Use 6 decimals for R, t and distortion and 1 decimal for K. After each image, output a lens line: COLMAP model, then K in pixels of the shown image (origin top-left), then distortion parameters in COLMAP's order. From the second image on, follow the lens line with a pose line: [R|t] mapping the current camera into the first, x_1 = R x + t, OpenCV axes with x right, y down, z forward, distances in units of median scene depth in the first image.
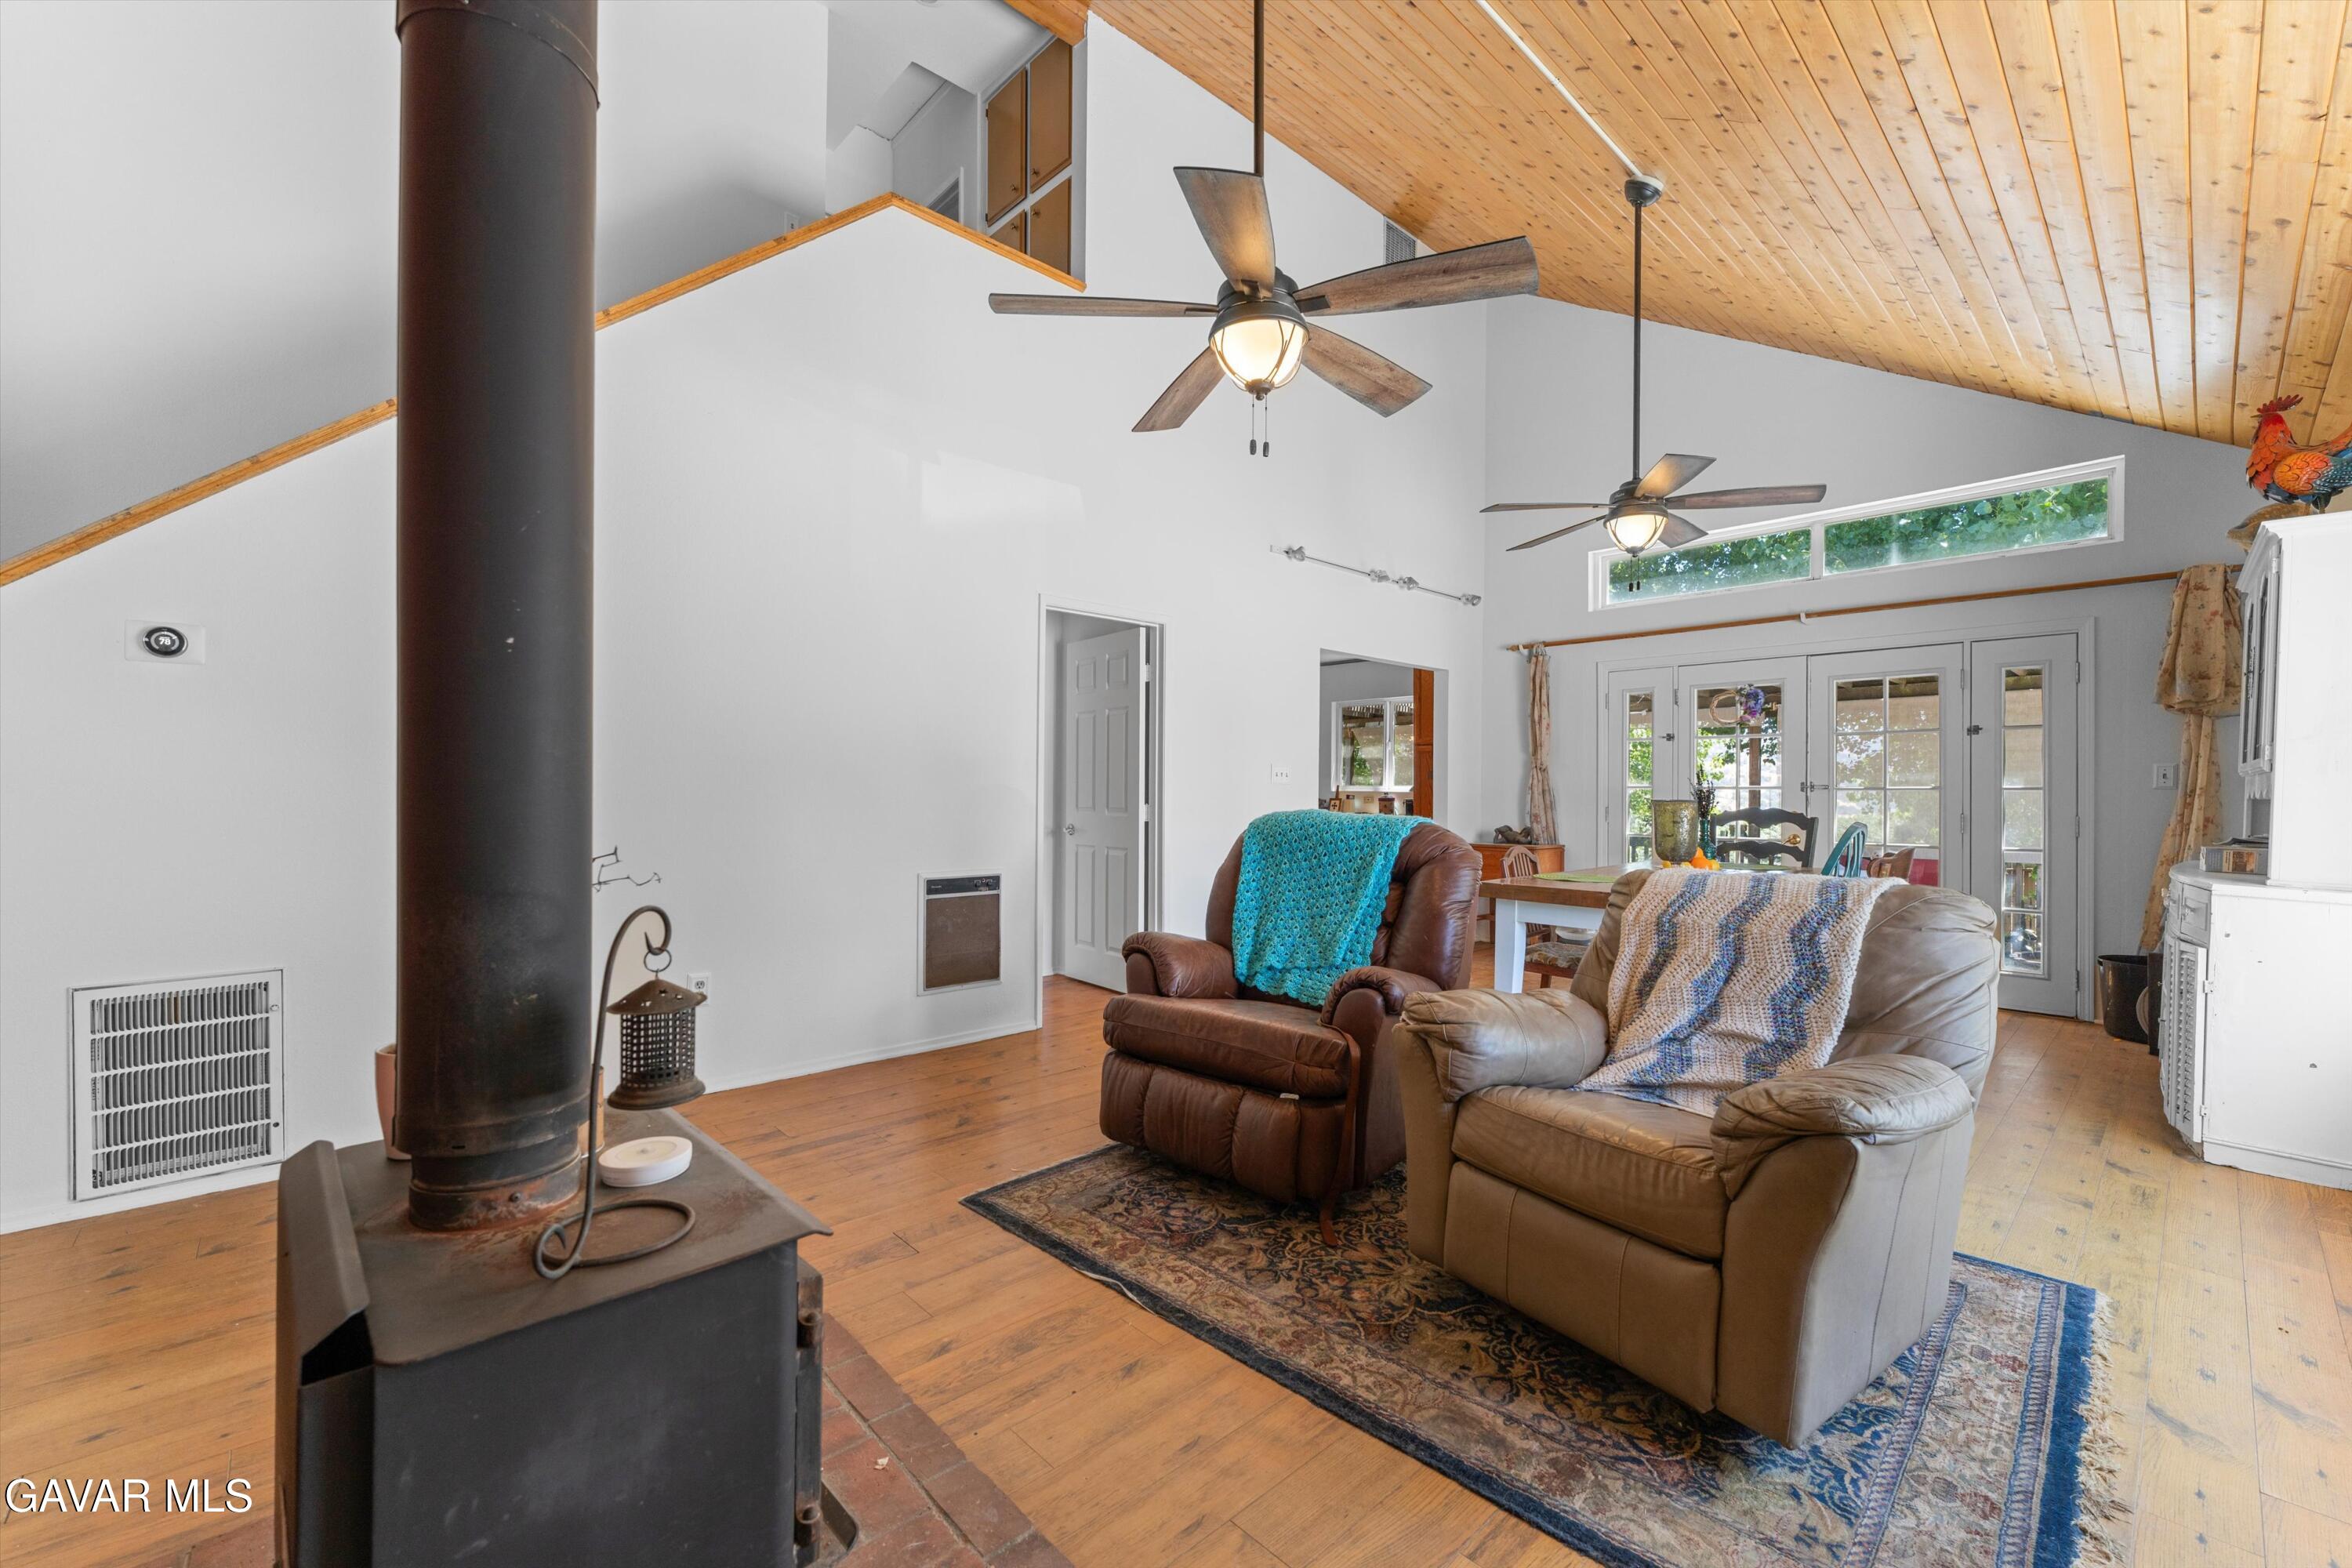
lens RADIAL K [[967.2, 0, 1164.7], [0, 967.2, 791.5], [0, 0, 1]] dist [-0.000573, -0.000028]
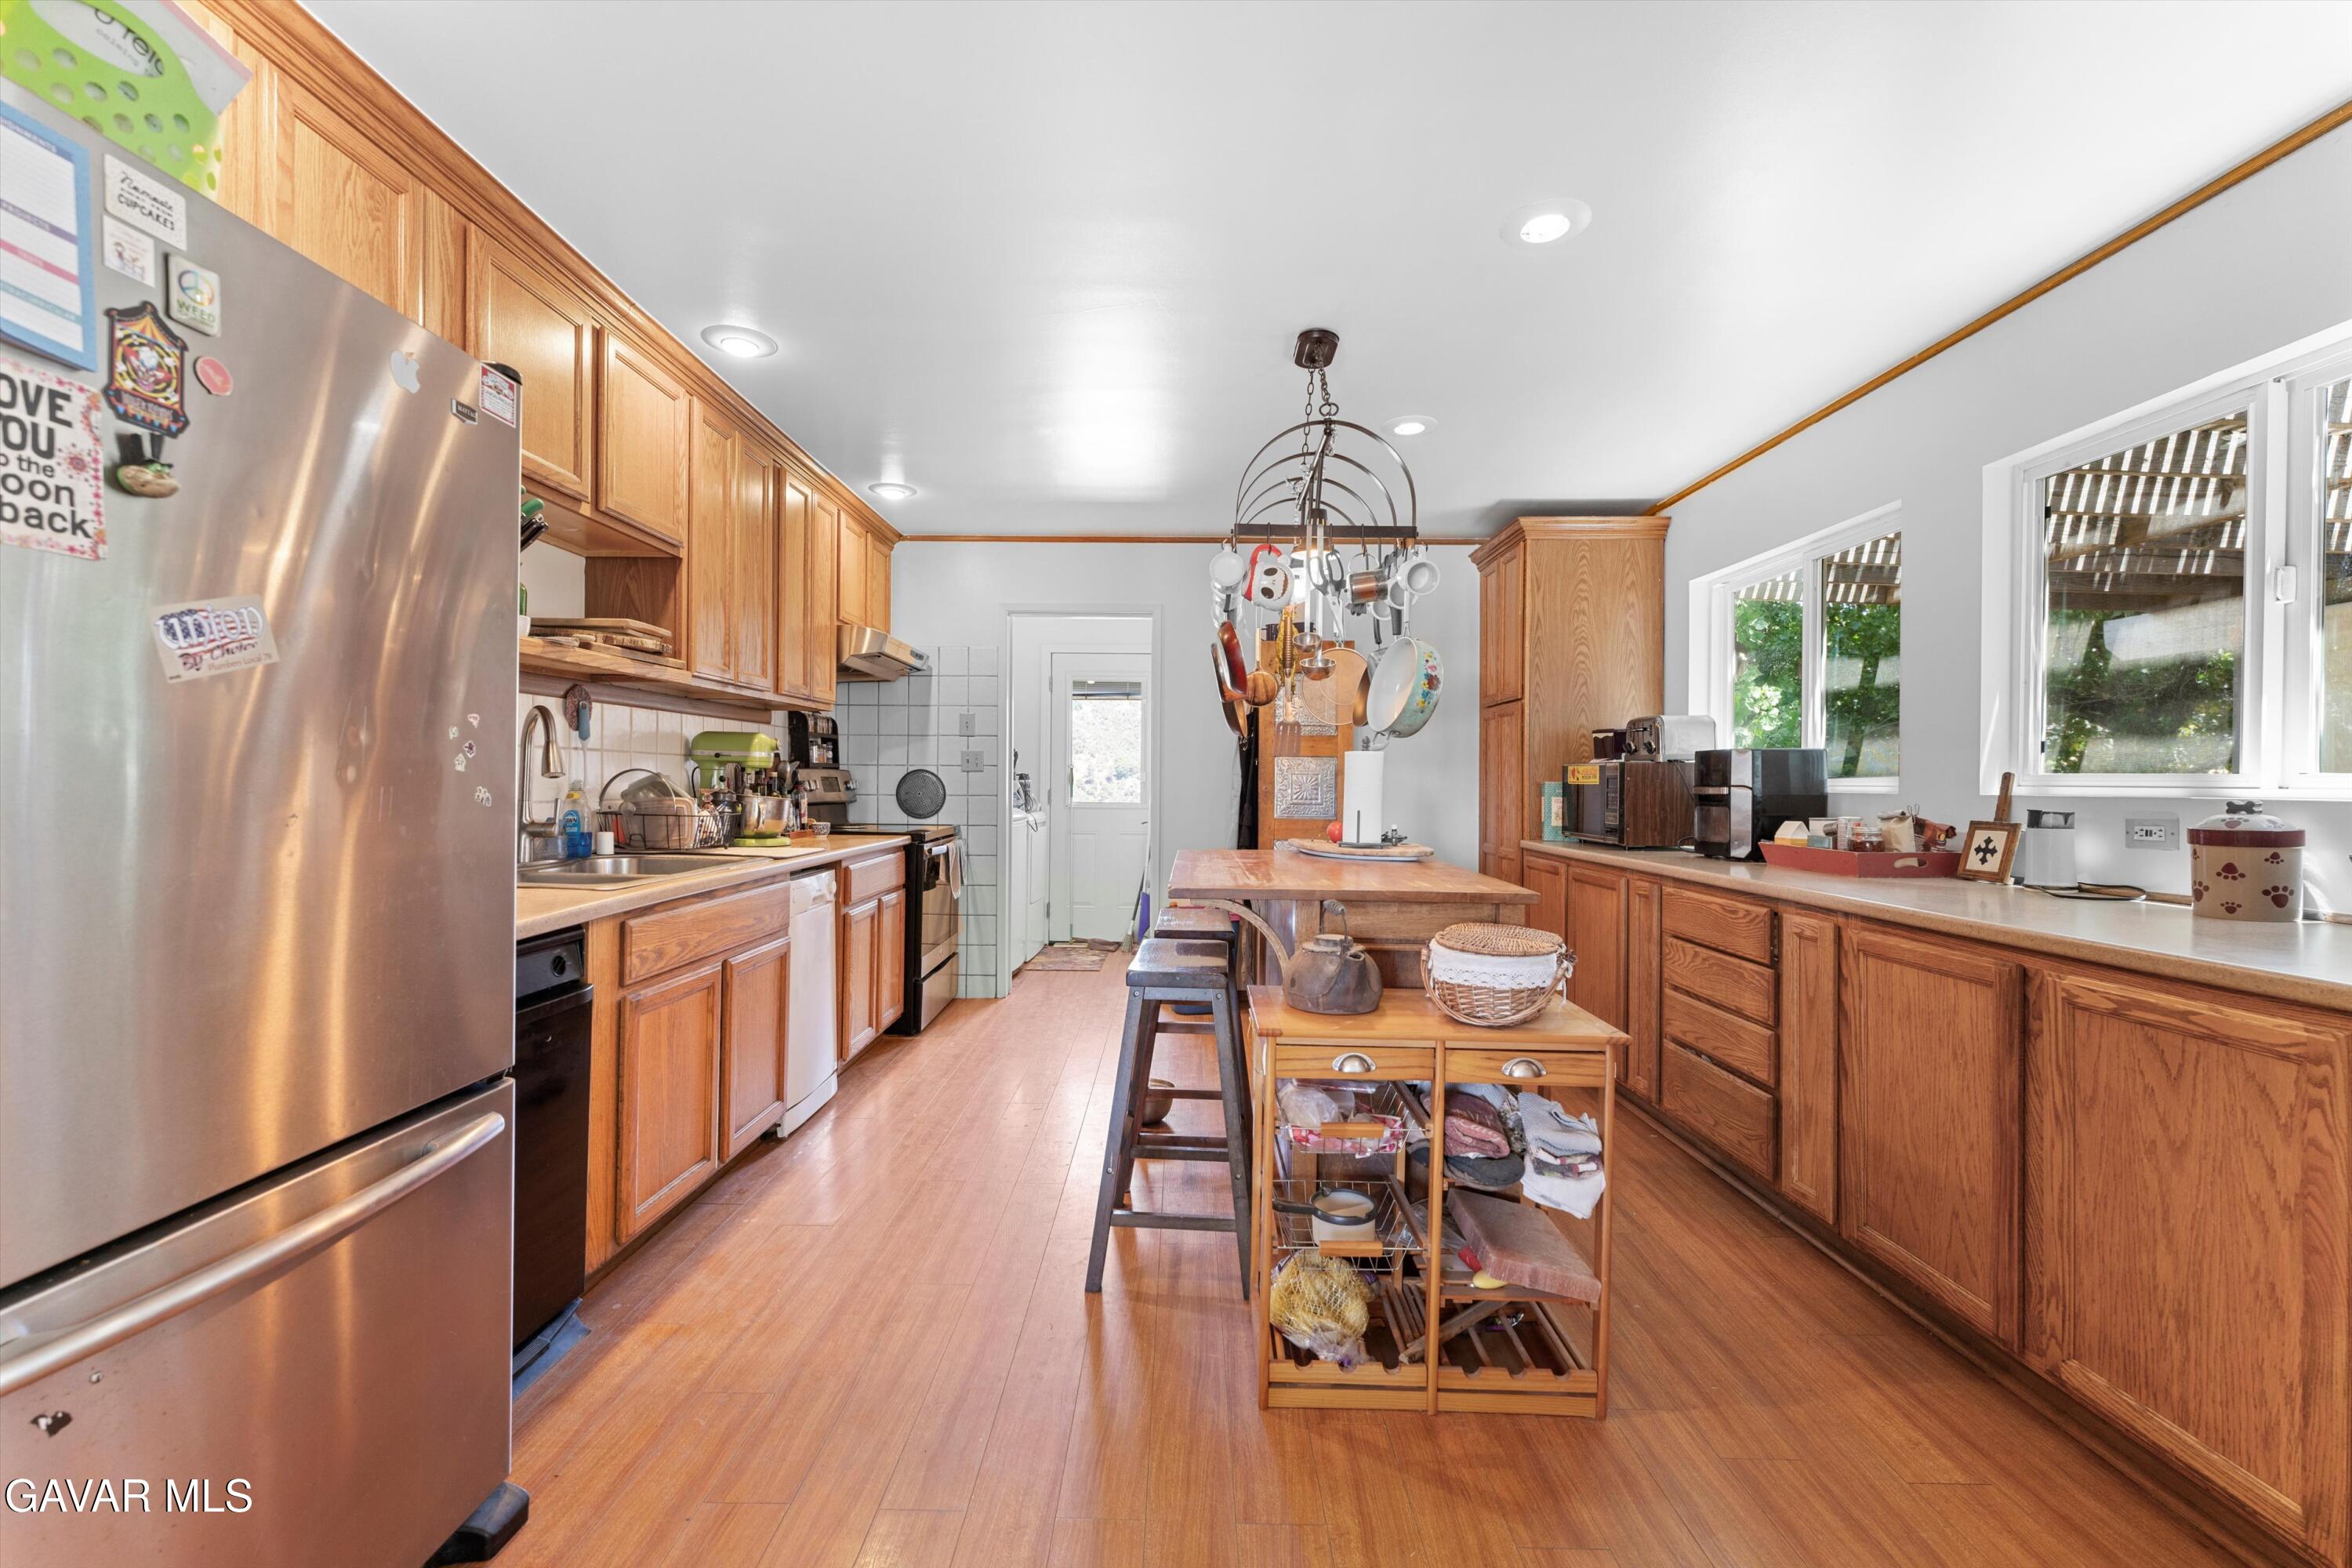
lens RADIAL K [[967.2, 0, 1164.7], [0, 967.2, 791.5], [0, 0, 1]] dist [-0.000573, -0.000028]
pose [[0.706409, 0.005285, -0.707784, 0.450150], [-0.007077, 0.999975, 0.000403, -0.000062], [0.707768, 0.004724, 0.706429, 1.444762]]
